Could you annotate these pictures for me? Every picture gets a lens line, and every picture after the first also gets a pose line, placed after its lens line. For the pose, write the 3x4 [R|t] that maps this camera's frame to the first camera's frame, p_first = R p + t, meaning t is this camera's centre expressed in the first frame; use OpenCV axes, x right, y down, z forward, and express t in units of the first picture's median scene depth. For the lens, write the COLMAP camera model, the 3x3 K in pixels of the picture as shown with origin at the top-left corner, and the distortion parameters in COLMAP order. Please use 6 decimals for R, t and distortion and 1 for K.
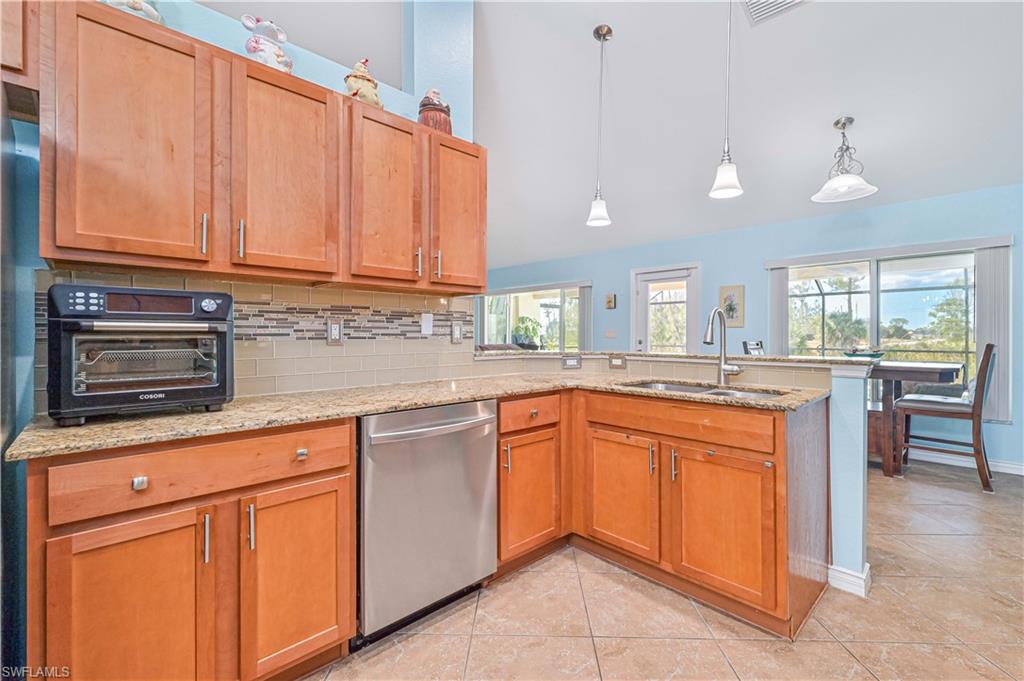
lens RADIAL K [[433.3, 0, 520.8], [0, 433.3, 338.1], [0, 0, 1]] dist [0.007620, 0.000224]
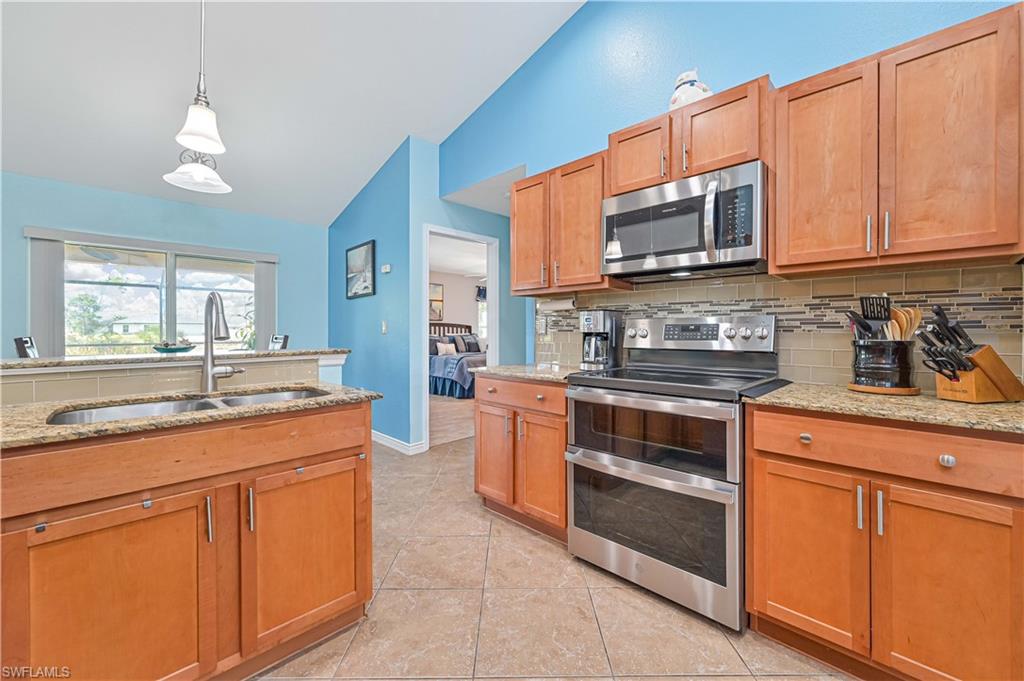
lens RADIAL K [[405.8, 0, 513.6], [0, 405.8, 332.3], [0, 0, 1]] dist [-0.001268, 0.000281]
pose [[-0.010464, -0.006267, 0.999926, -0.266746], [0.009674, 0.999933, 0.006369, 0.001838], [-0.999898, 0.009740, -0.010403, 0.477903]]
